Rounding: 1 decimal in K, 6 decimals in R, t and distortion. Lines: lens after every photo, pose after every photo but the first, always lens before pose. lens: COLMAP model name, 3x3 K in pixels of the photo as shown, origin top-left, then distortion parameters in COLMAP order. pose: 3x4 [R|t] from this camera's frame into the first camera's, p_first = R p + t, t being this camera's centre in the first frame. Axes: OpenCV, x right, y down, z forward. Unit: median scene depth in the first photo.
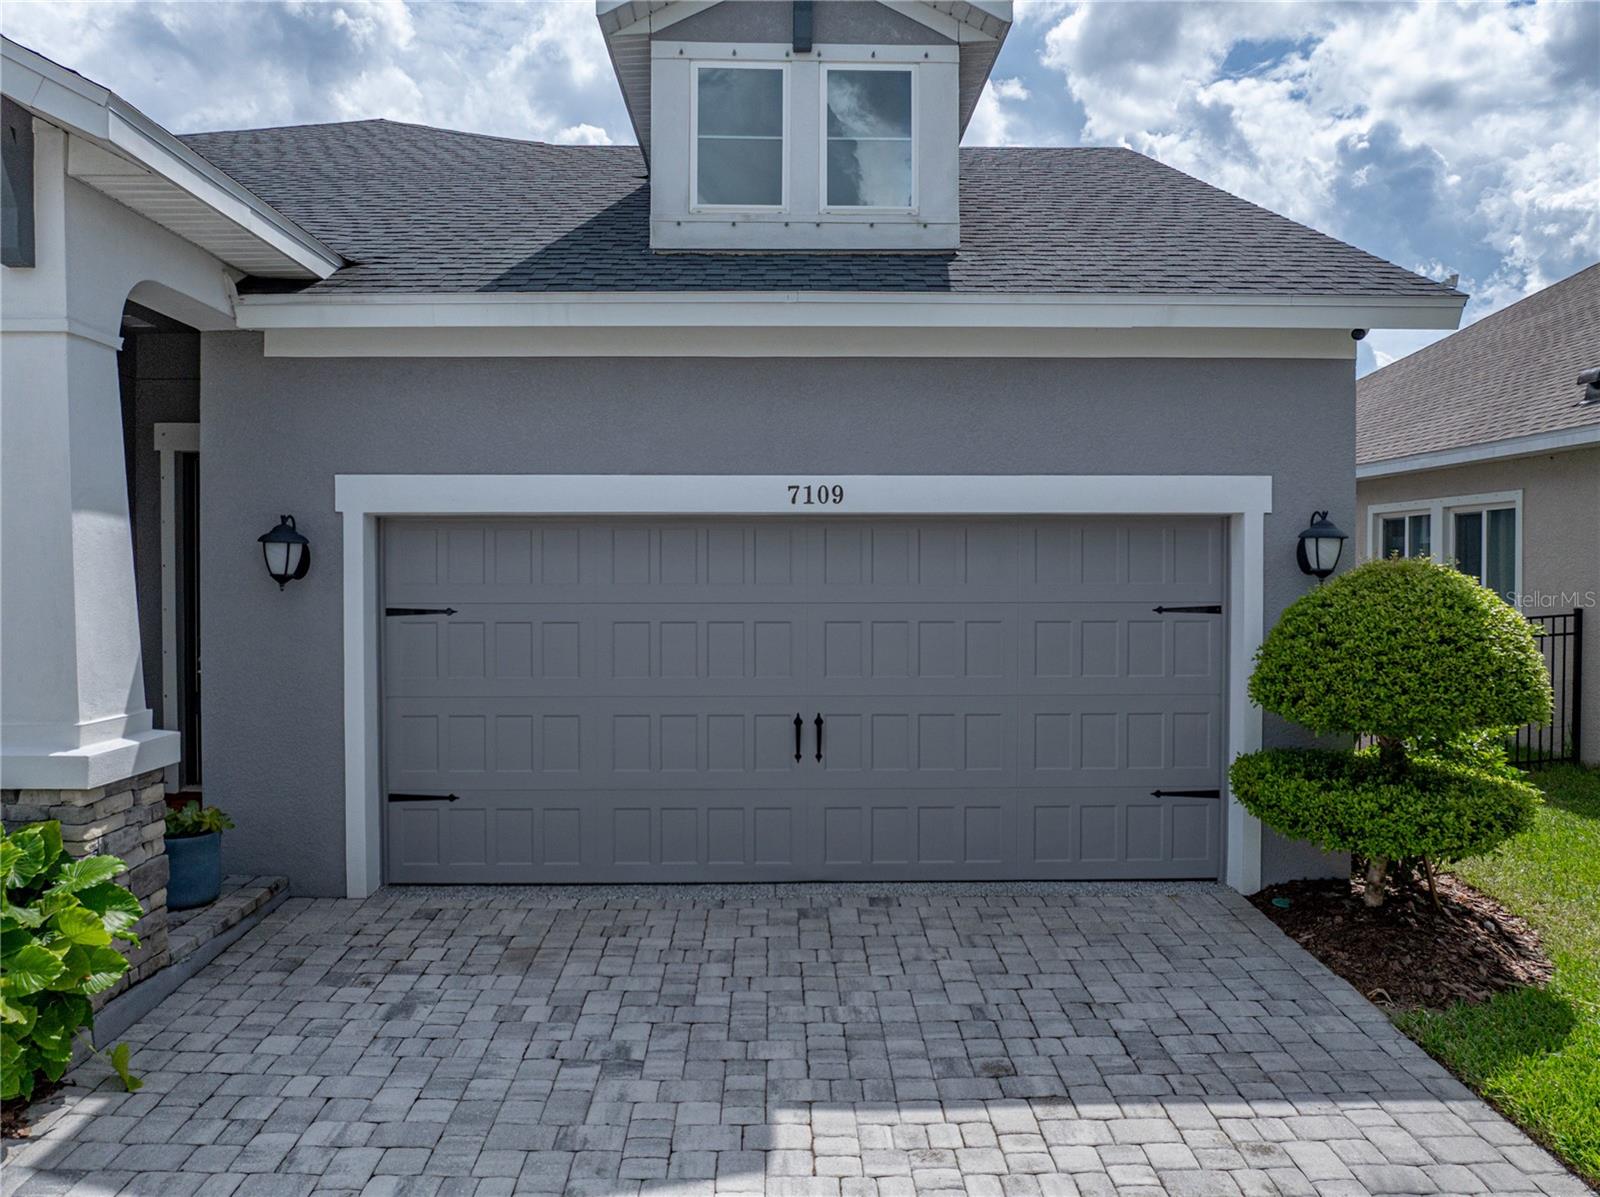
lens RADIAL K [[1136.9, 0, 797.1], [0, 1136.9, 599.9], [0, 0, 1]] dist [-0.039289, -0.000067]
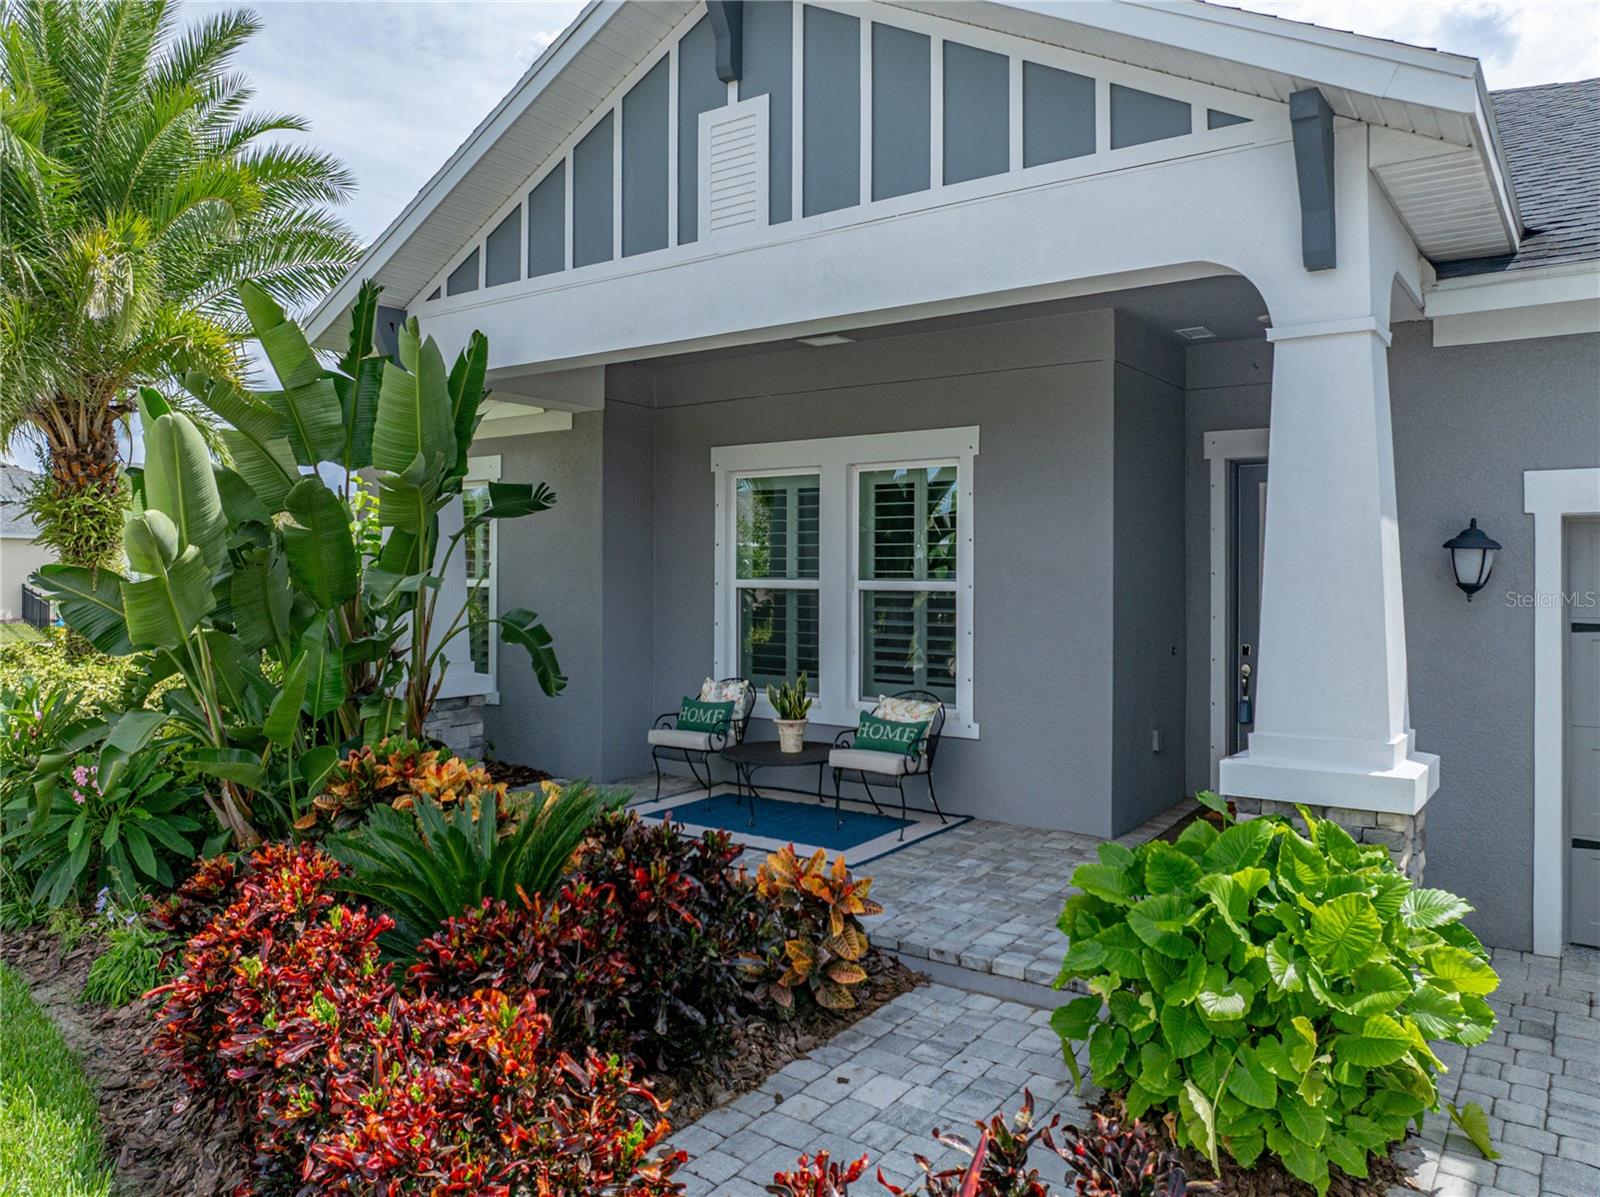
lens RADIAL K [[1141.9, 0, 807.0], [0, 1141.9, 574.0], [0, 0, 1]] dist [-0.031343, 0.005056]
pose [[0.803217, -0.001038, -0.595685, -0.362045], [-0.015688, 0.999615, -0.022895, -0.001318], [0.595480, 0.027735, 0.802891, -0.048695]]
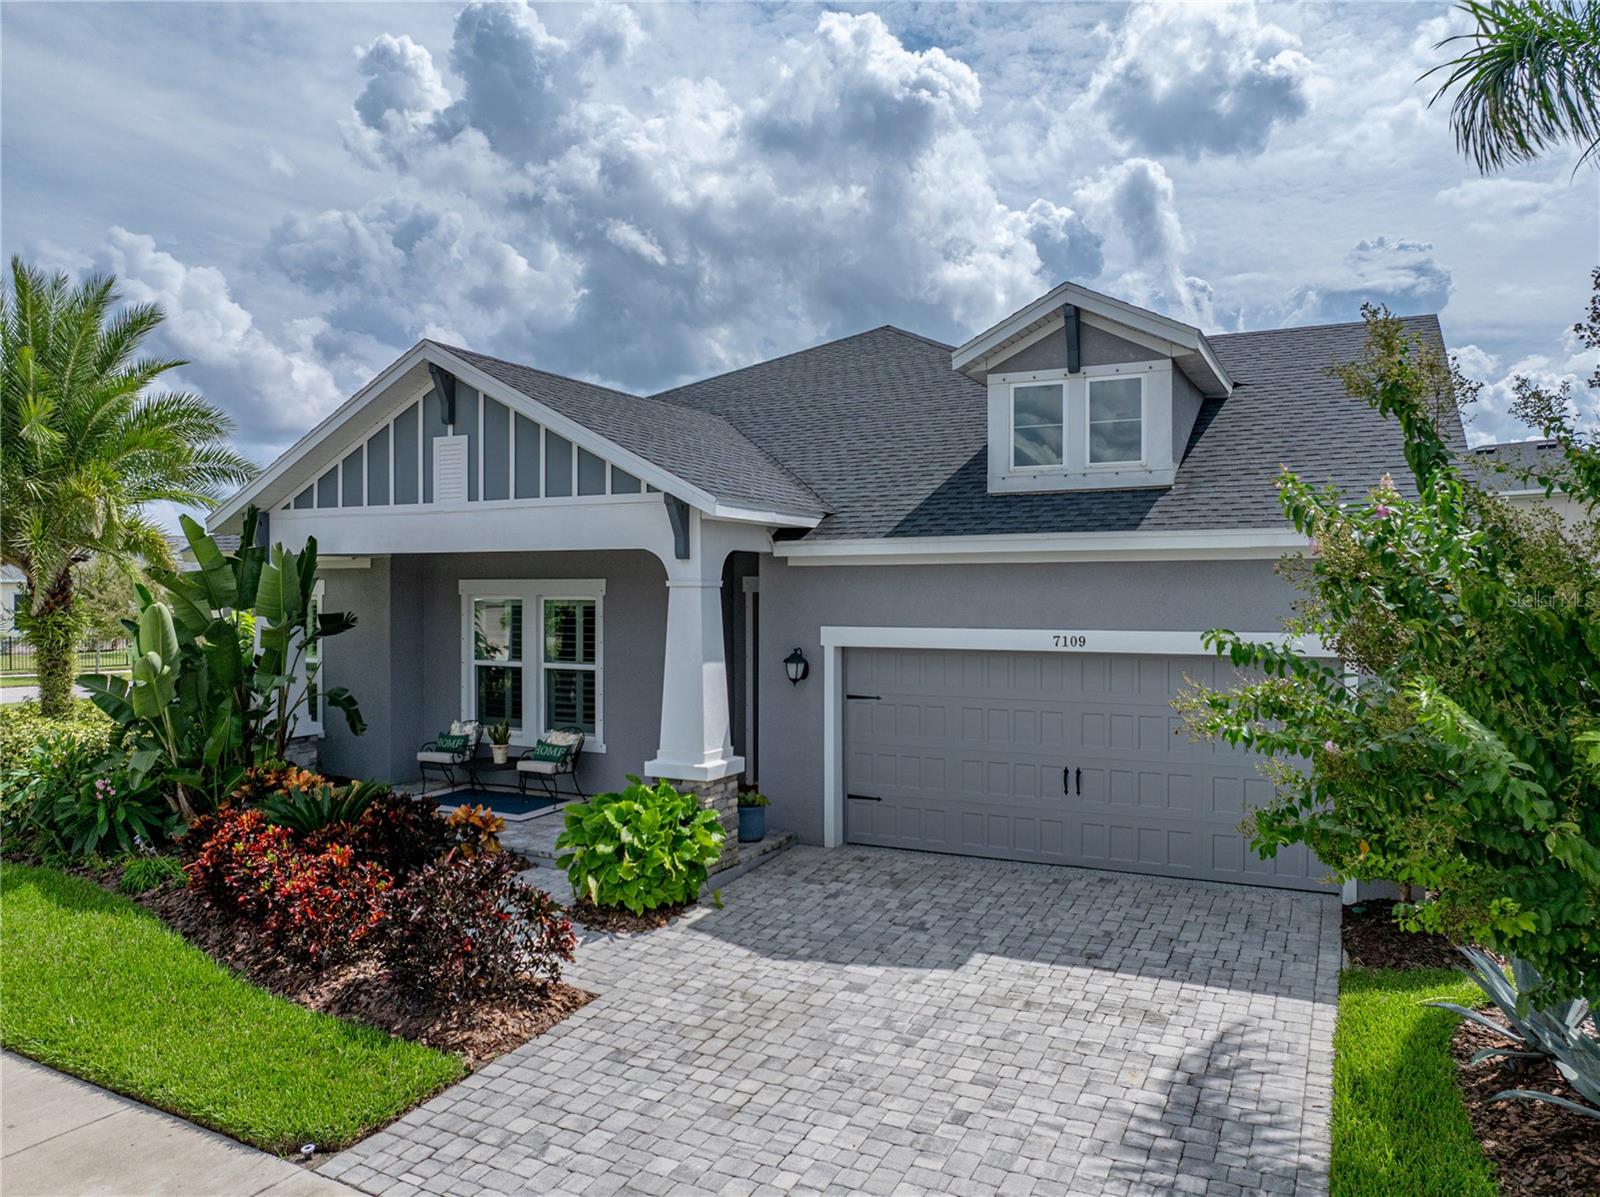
lens RADIAL K [[1115.9, 0, 800.0], [0, 1115.9, 598.5], [0, 0, 1]] dist [-0.028151, -0.000509]
pose [[0.884377, 0.001015, -0.466771, 0.489506], [-0.009194, 0.999842, -0.015245, -0.140442], [0.466682, 0.017773, 0.884247, -0.766303]]
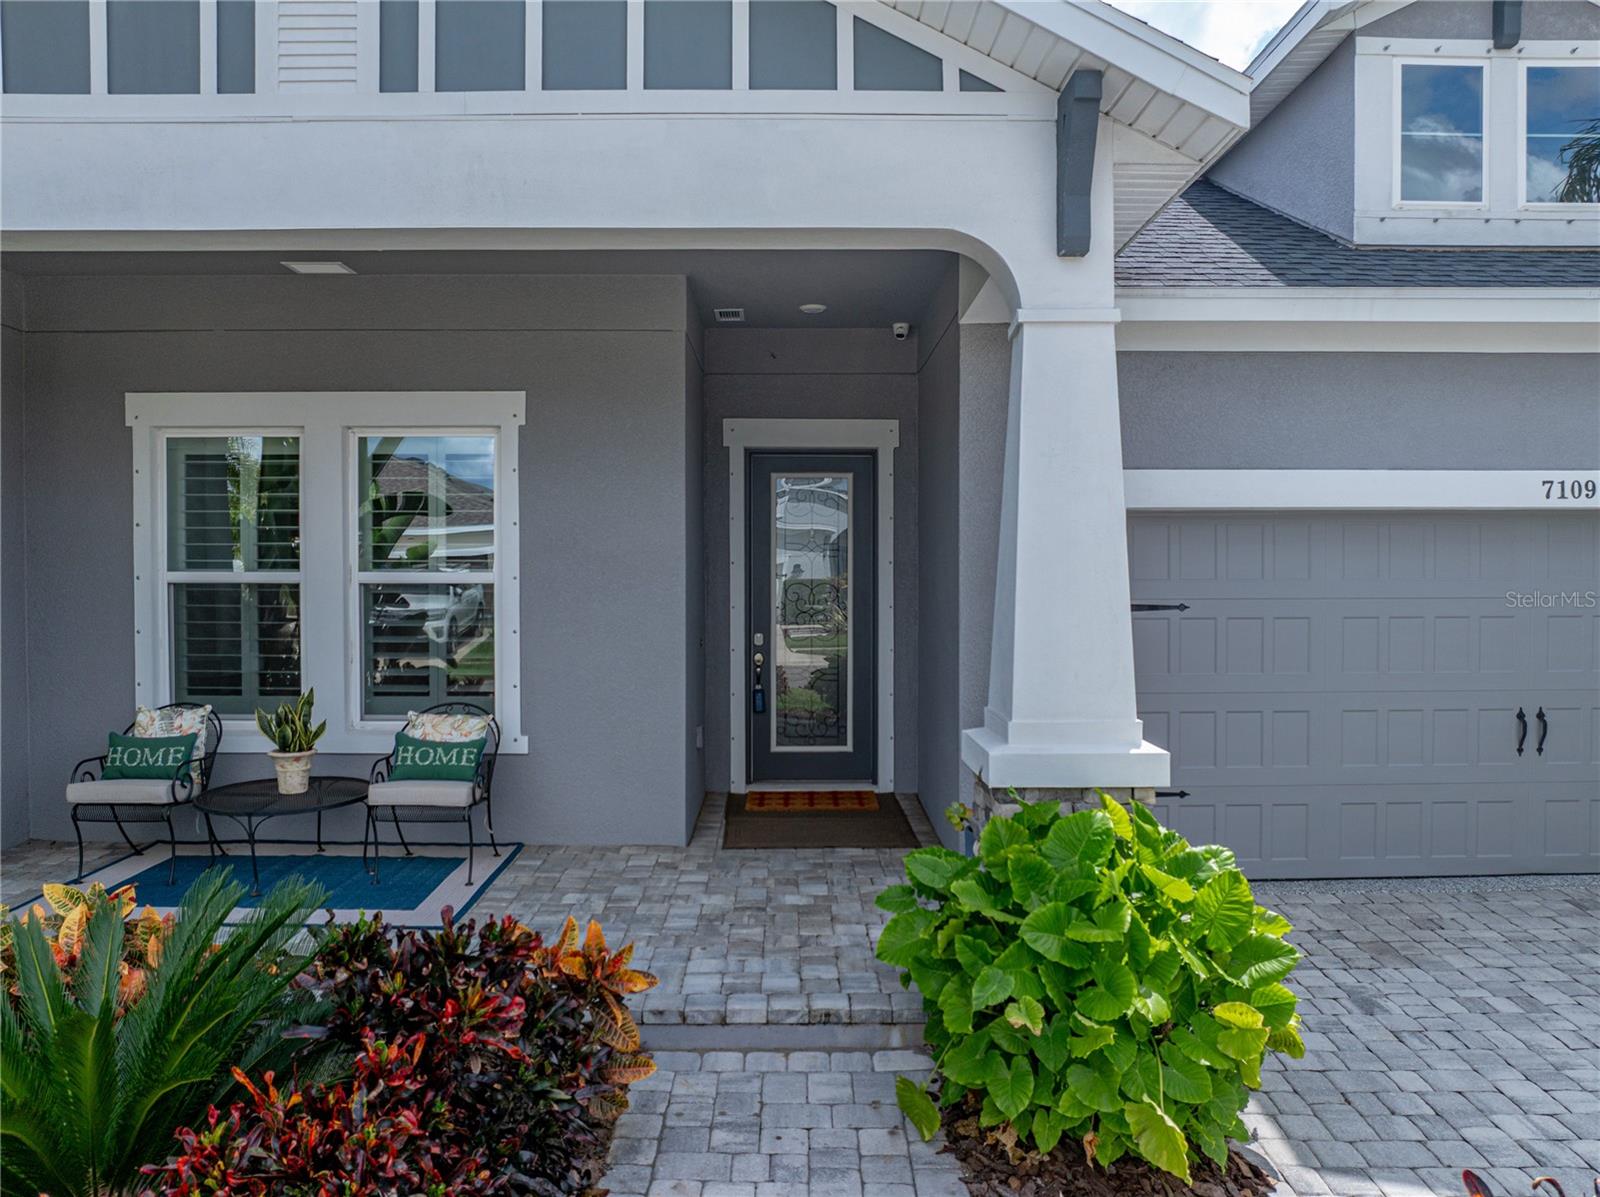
lens RADIAL K [[1143.8, 0, 800.0], [0, 1143.8, 598.5], [0, 0, 1]] dist [-0.036870, 0.008575]
pose [[0.999941, -0.003638, -0.010239, -0.718761], [0.003641, 0.999993, 0.000364, 0.001241], [0.010238, -0.000401, 0.999948, -0.006788]]
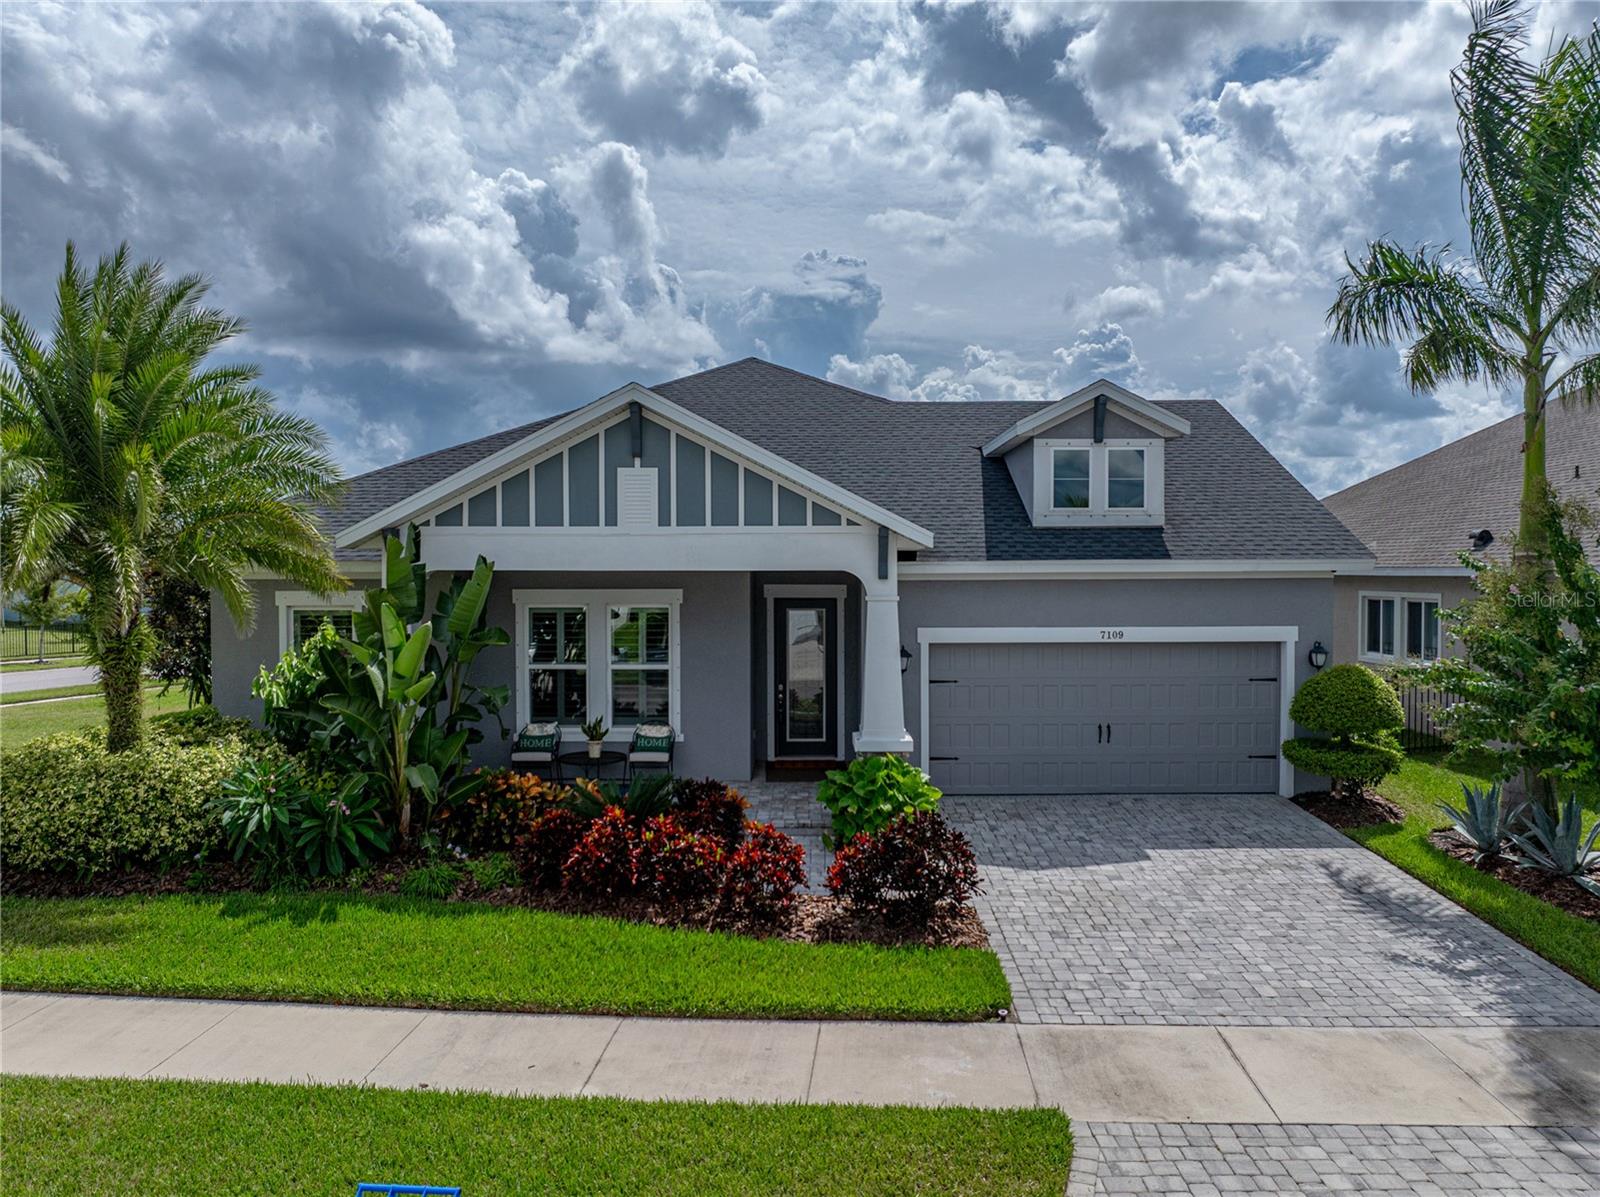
lens RADIAL K [[1120.4, 0, 802.2], [0, 1120.4, 597.2], [0, 0, 1]] dist [-0.029538, -0.003633]
pose [[0.999705, -0.003655, -0.024022, -0.654986], [0.003693, 0.999992, 0.001535, -0.198449], [0.024016, -0.001623, 0.999710, -1.582366]]
